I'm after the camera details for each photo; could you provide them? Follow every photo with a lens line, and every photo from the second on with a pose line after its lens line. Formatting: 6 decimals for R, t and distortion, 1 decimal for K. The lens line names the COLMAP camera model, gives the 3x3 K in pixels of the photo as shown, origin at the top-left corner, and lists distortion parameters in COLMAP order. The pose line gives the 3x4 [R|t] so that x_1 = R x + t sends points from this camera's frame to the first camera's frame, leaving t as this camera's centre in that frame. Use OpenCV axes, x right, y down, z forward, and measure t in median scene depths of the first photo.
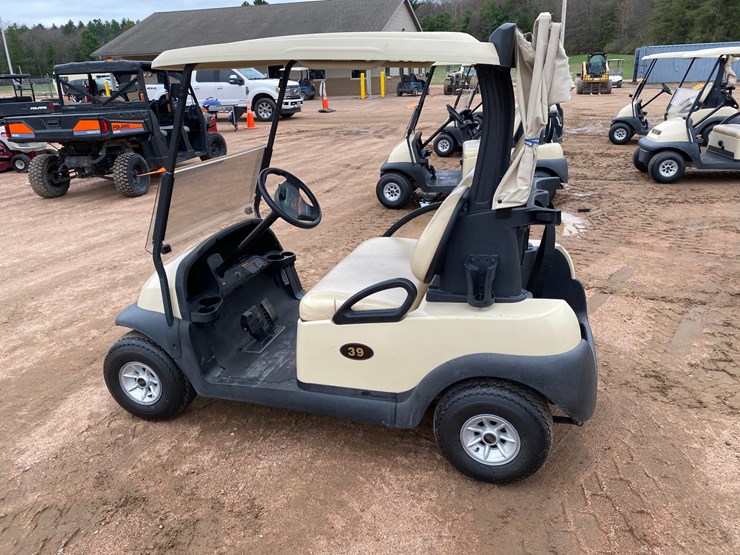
lens RADIAL K [[564.8, 0, 377.6], [0, 564.8, 274.1], [0, 0, 1]] dist [0.023604, -0.018140]
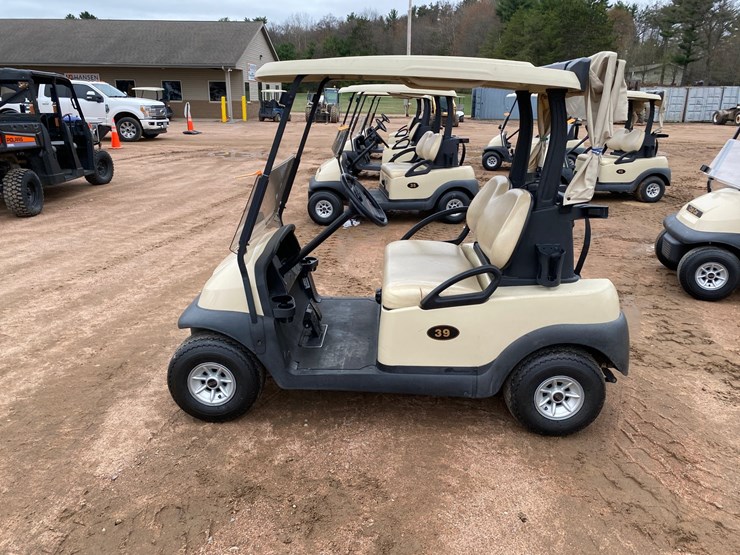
lens RADIAL K [[564.8, 0, 377.6], [0, 564.8, 274.1], [0, 0, 1]] dist [0.023604, -0.018140]
pose [[0.964879, -0.032331, 0.260699, -0.335121], [0.044198, 0.998230, -0.039788, 0.043151], [-0.258951, 0.049913, 0.964600, -0.050669]]
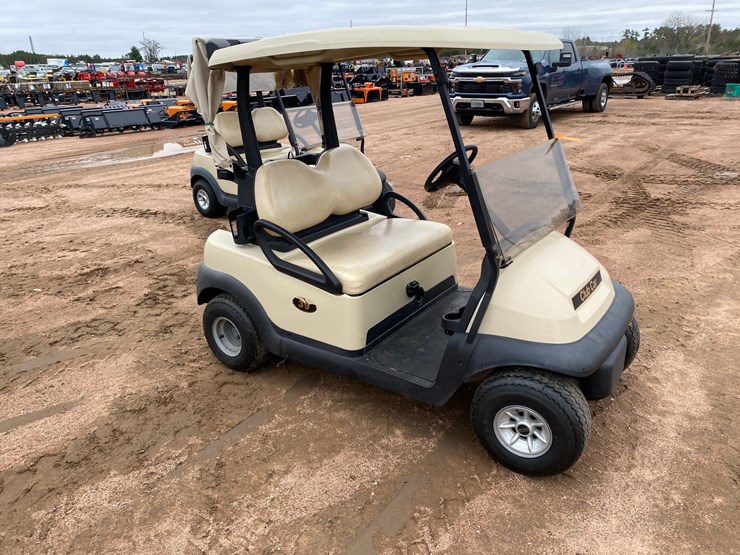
lens RADIAL K [[564.8, 0, 377.6], [0, 564.8, 274.1], [0, 0, 1]] dist [0.023604, -0.018140]
pose [[-0.946603, -0.051320, 0.318291, -0.310739], [0.166574, 0.767419, 0.619129, -0.564871], [-0.276036, 0.639089, -0.717893, 1.596034]]
